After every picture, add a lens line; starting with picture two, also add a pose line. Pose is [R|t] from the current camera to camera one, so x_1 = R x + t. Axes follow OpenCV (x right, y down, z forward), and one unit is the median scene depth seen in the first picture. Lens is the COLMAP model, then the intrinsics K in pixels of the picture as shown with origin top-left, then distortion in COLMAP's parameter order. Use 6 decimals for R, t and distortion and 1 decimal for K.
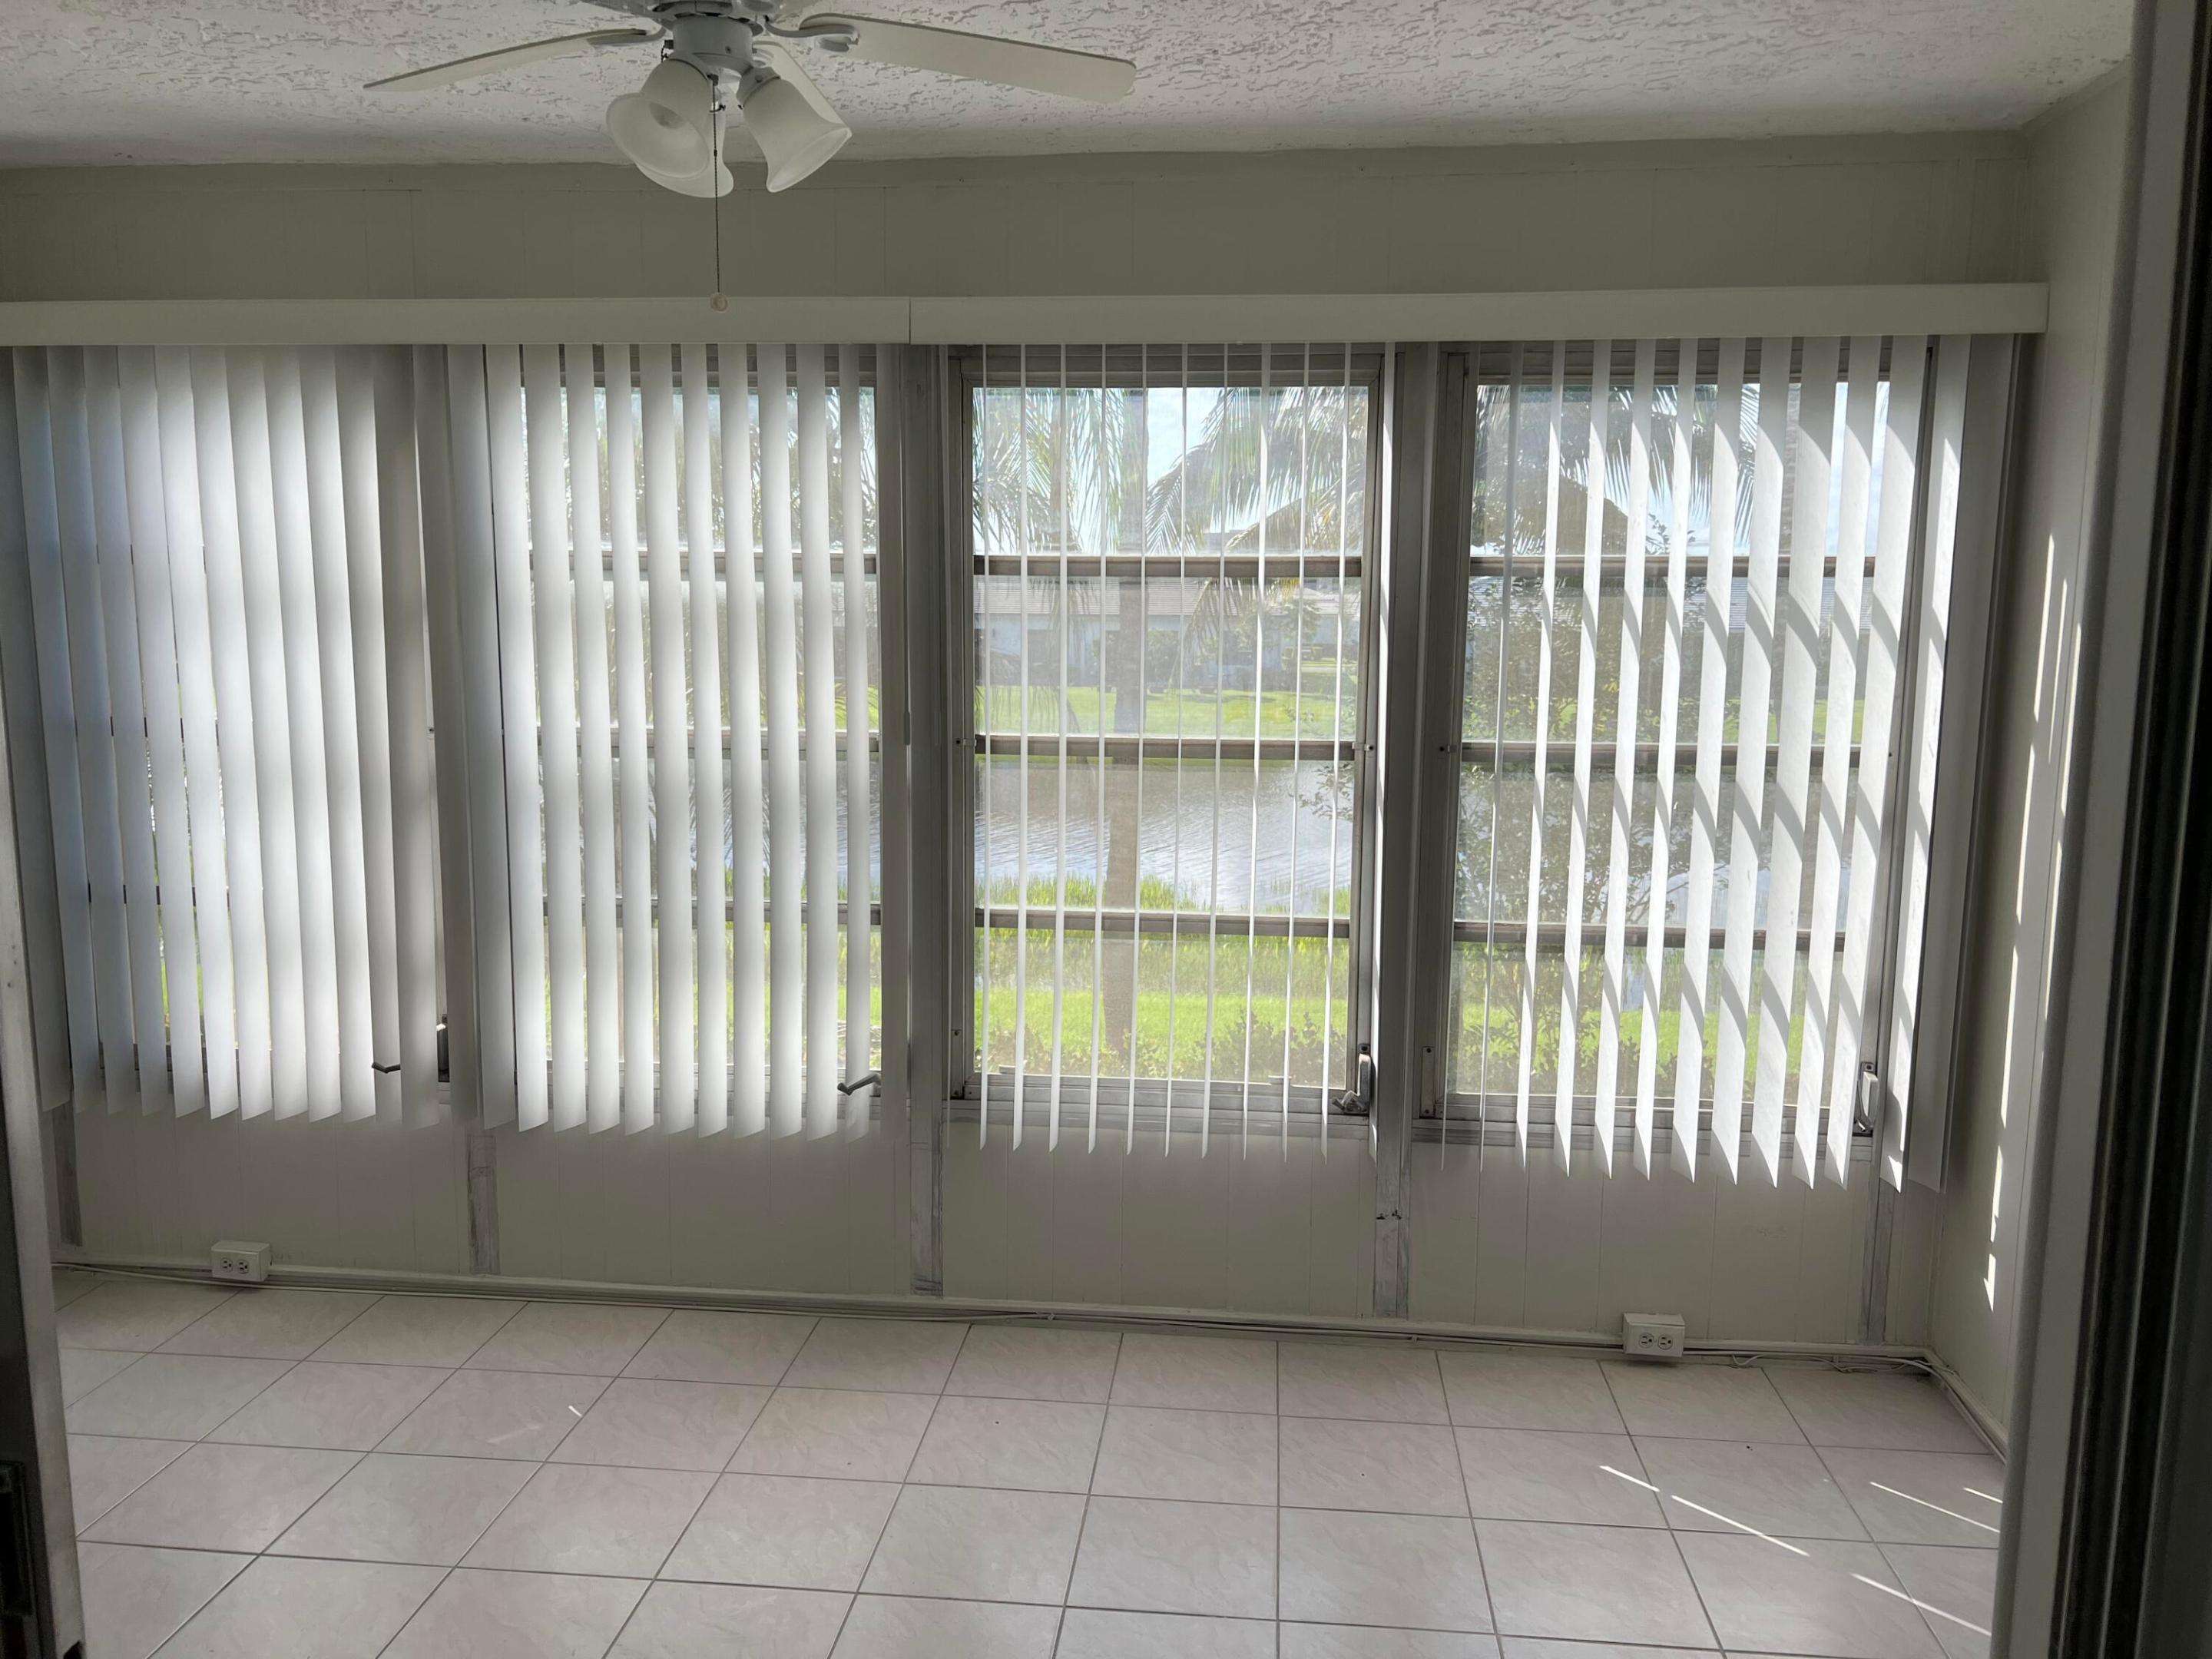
lens RADIAL K [[1660.8, 0, 1108.8], [0, 1660.8, 815.2], [0, 0, 1]] dist [0.047229, -0.063275]
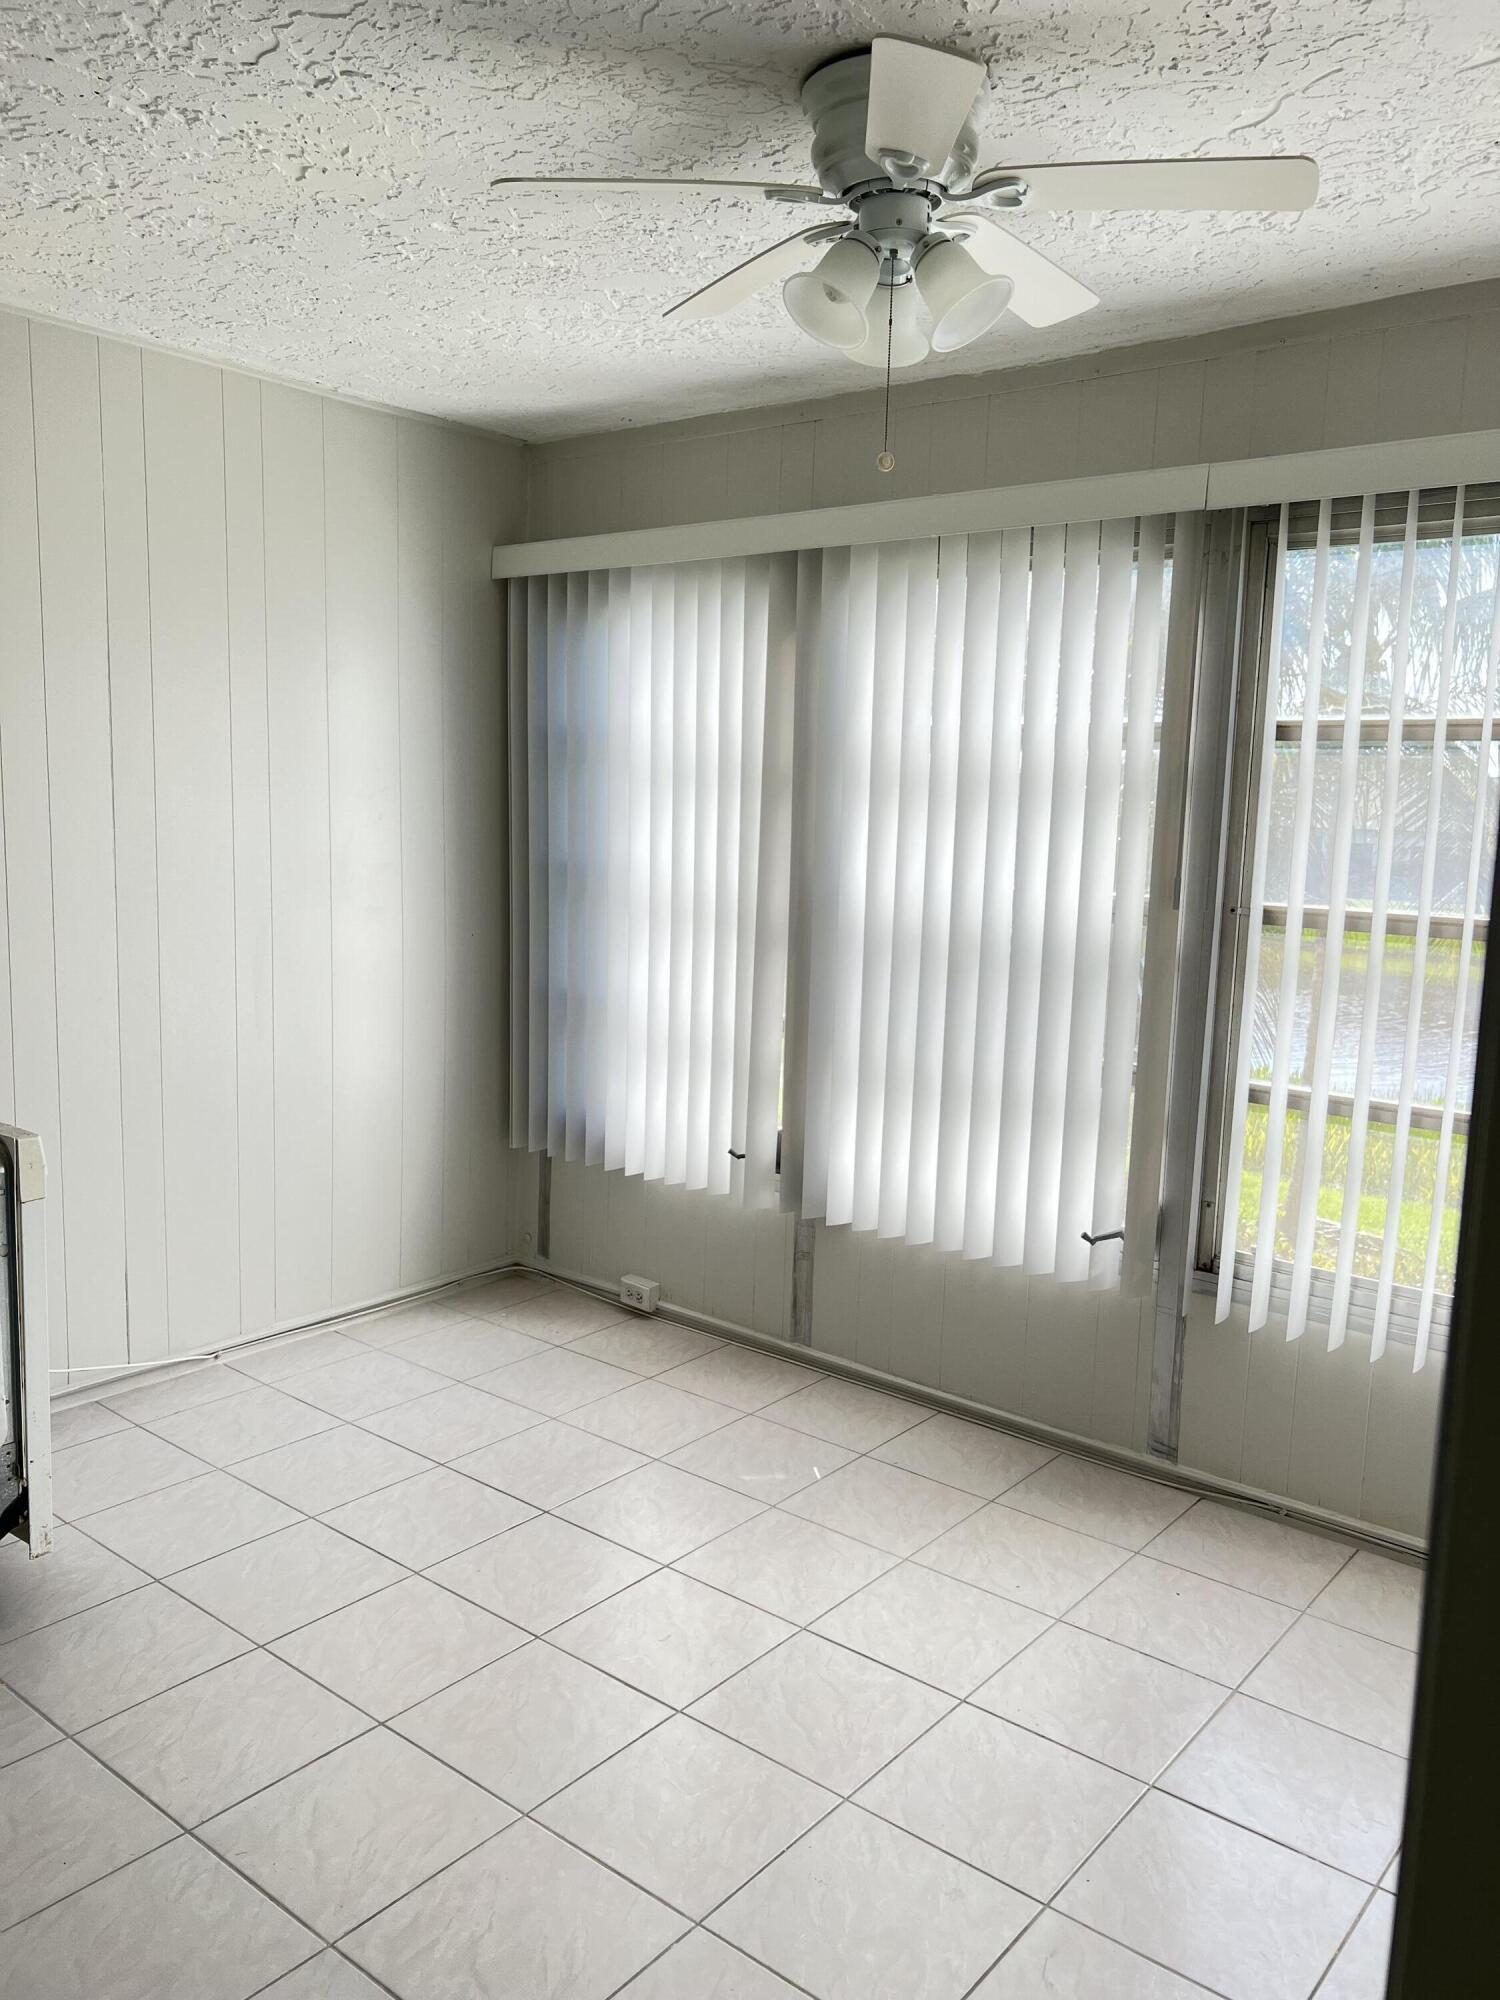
lens RADIAL K [[1501.6, 0, 746.0], [0, 1501.6, 1000.1], [0, 0, 1]] dist [0.047229, -0.063275]
pose [[0.838377, 0.090297, -0.537560, 0.150236], [-0.093334, 0.995400, 0.021639, 0.015676], [0.537041, 0.032030, 0.842948, 0.086536]]
